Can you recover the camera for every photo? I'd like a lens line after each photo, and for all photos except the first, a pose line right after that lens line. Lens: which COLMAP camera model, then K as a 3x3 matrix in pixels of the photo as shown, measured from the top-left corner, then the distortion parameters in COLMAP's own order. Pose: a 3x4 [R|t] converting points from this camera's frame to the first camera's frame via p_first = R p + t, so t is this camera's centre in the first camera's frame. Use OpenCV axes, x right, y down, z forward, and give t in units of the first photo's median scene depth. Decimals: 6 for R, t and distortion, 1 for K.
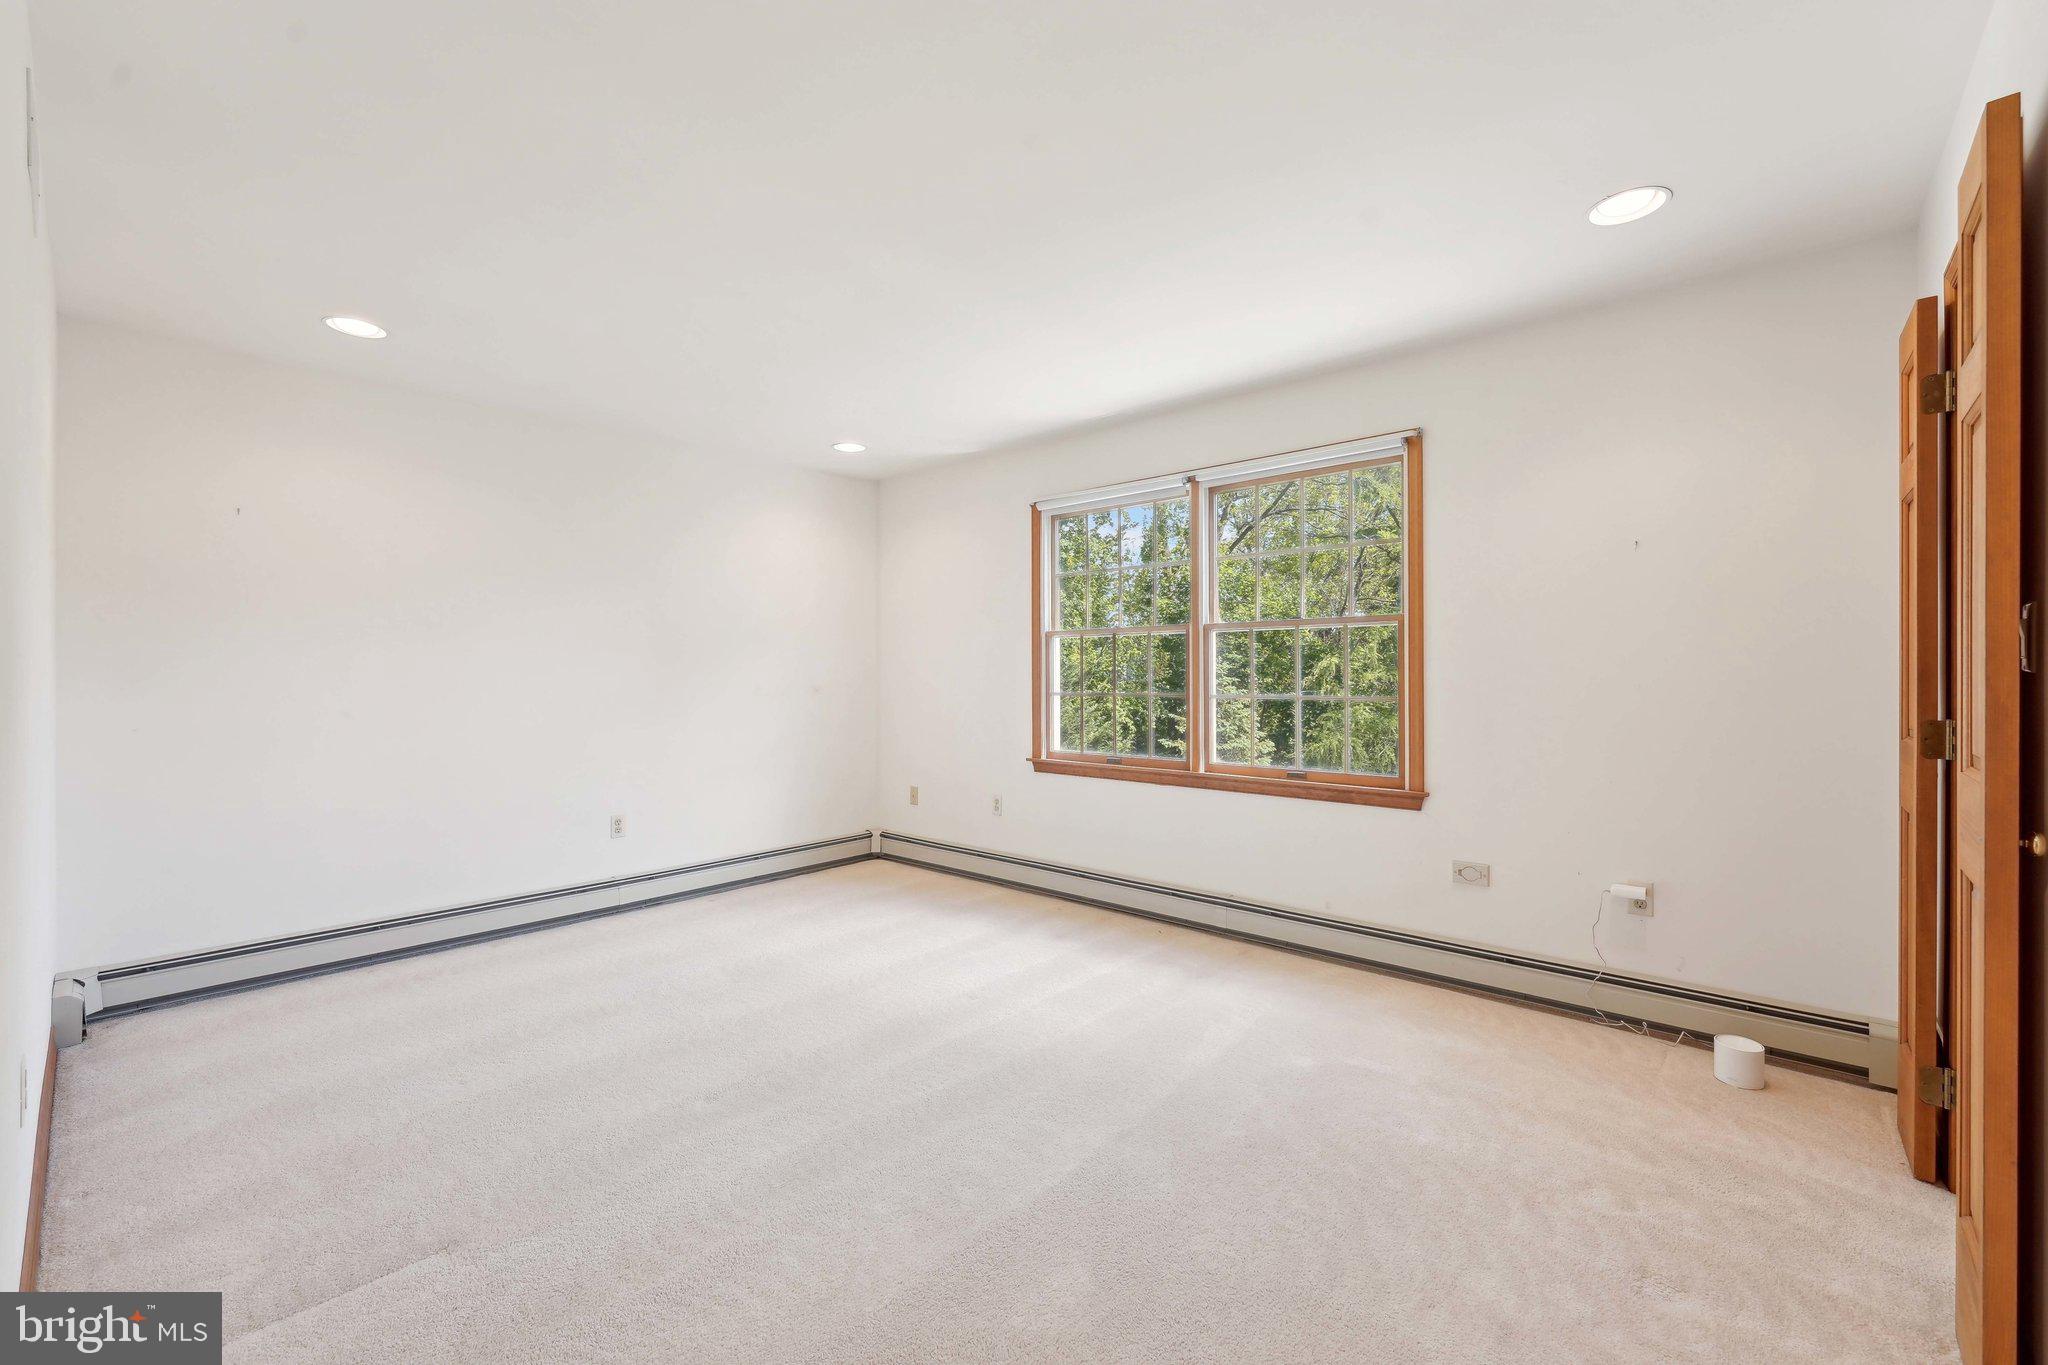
lens RADIAL K [[797.1, 0, 1024.0], [0, 797.1, 682.5], [0, 0, 1]] dist [-0.001363, -0.000077]
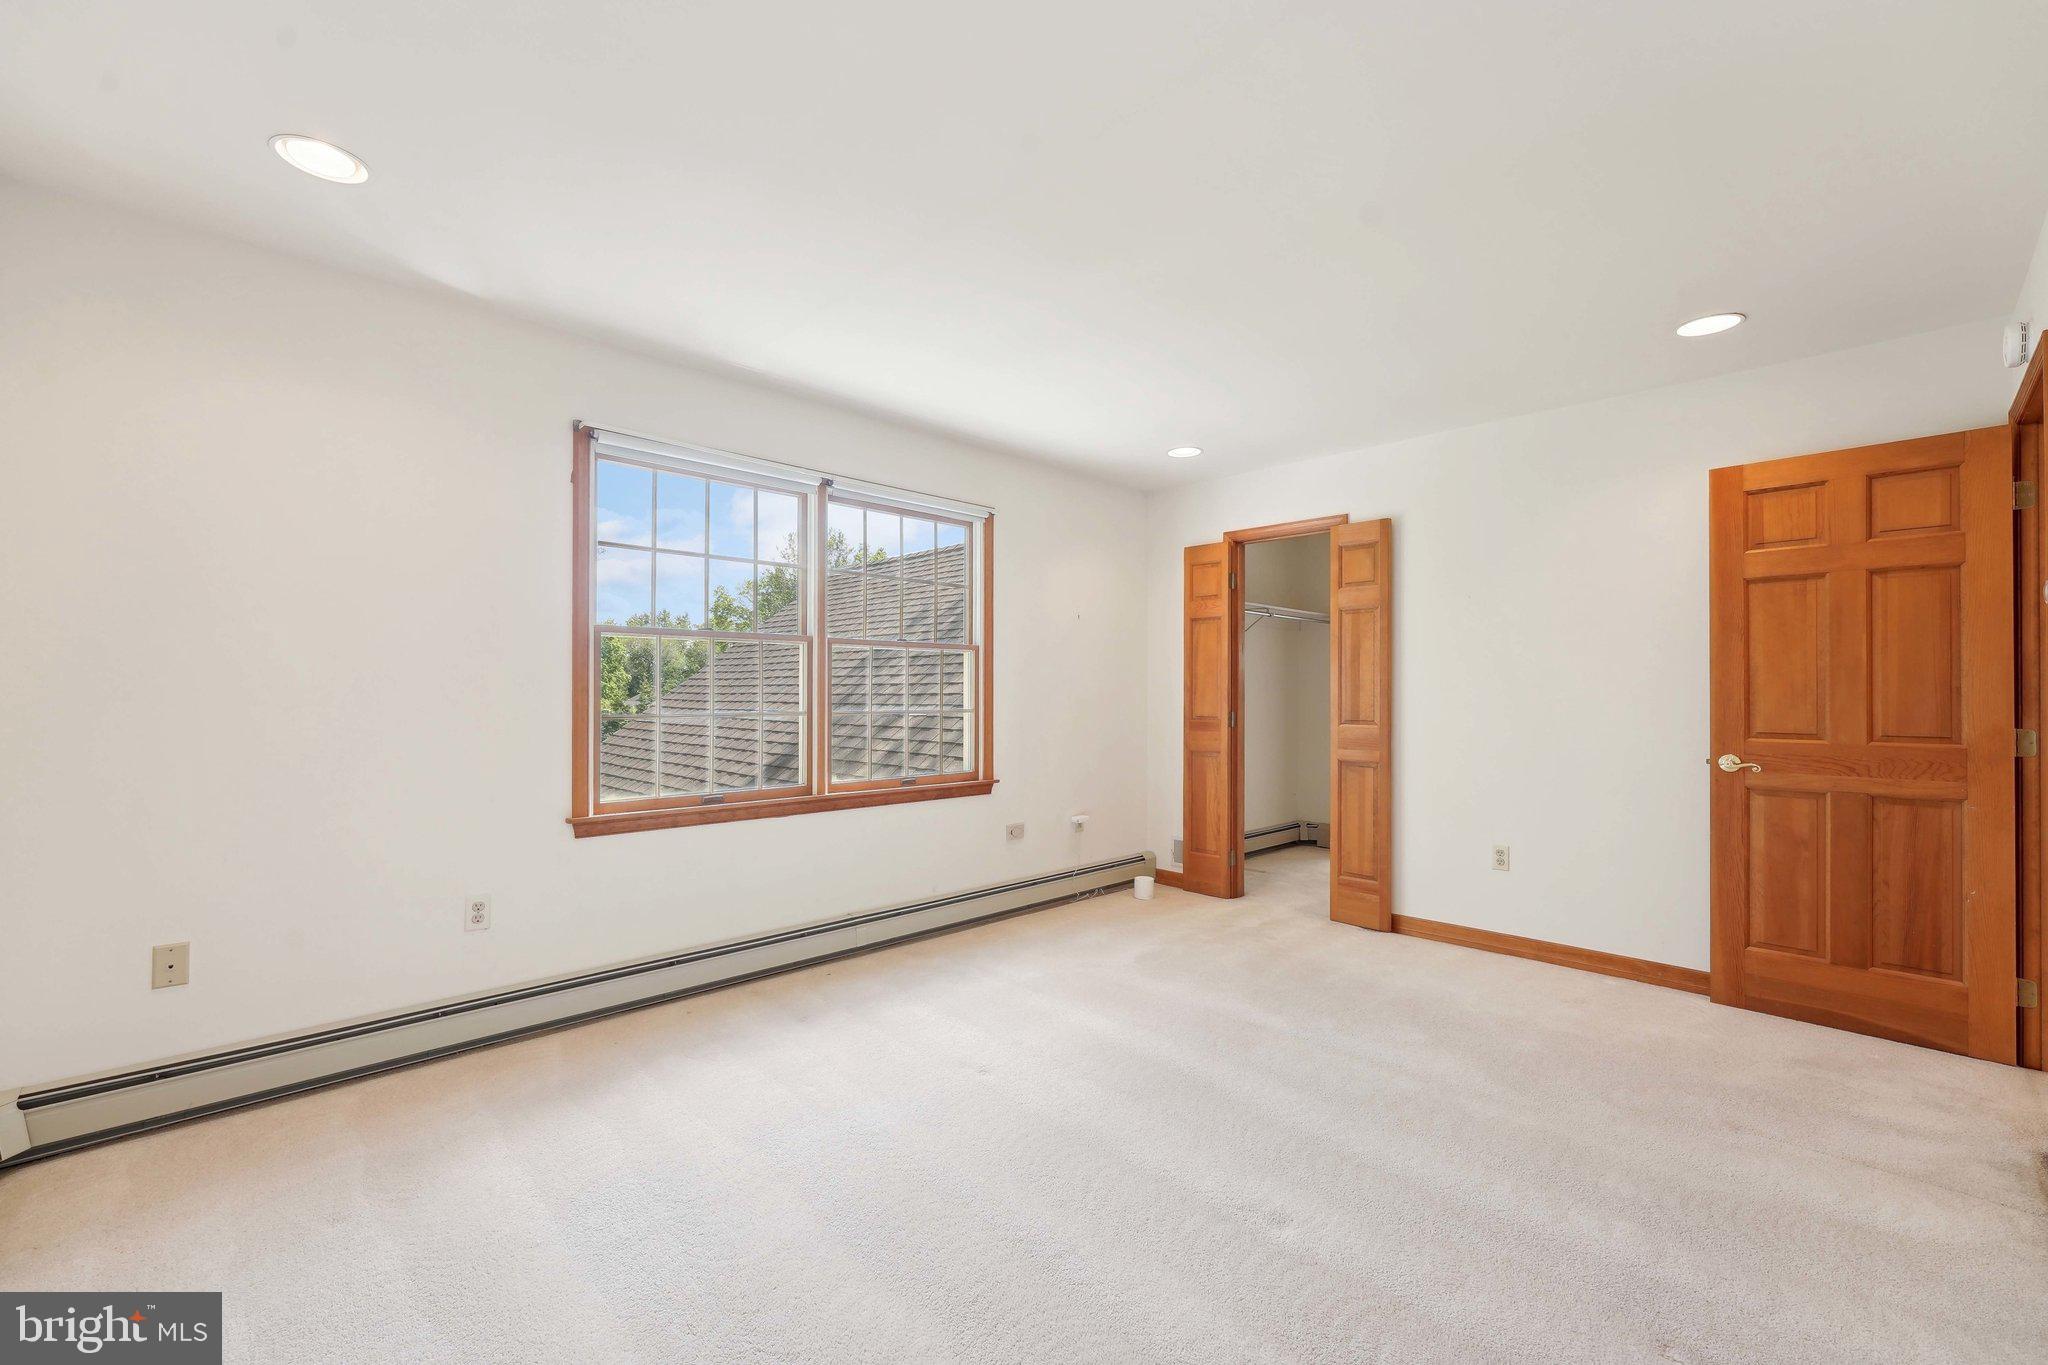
lens RADIAL K [[844.5, 0, 1015.0], [0, 844.5, 691.7], [0, 0, 1]] dist [-0.000955, -0.000085]
pose [[0.083814, 0.011001, 0.996421, -0.788906], [0.008737, 0.999893, -0.011774, 0.004812], [-0.996443, 0.009693, 0.083709, 0.719238]]
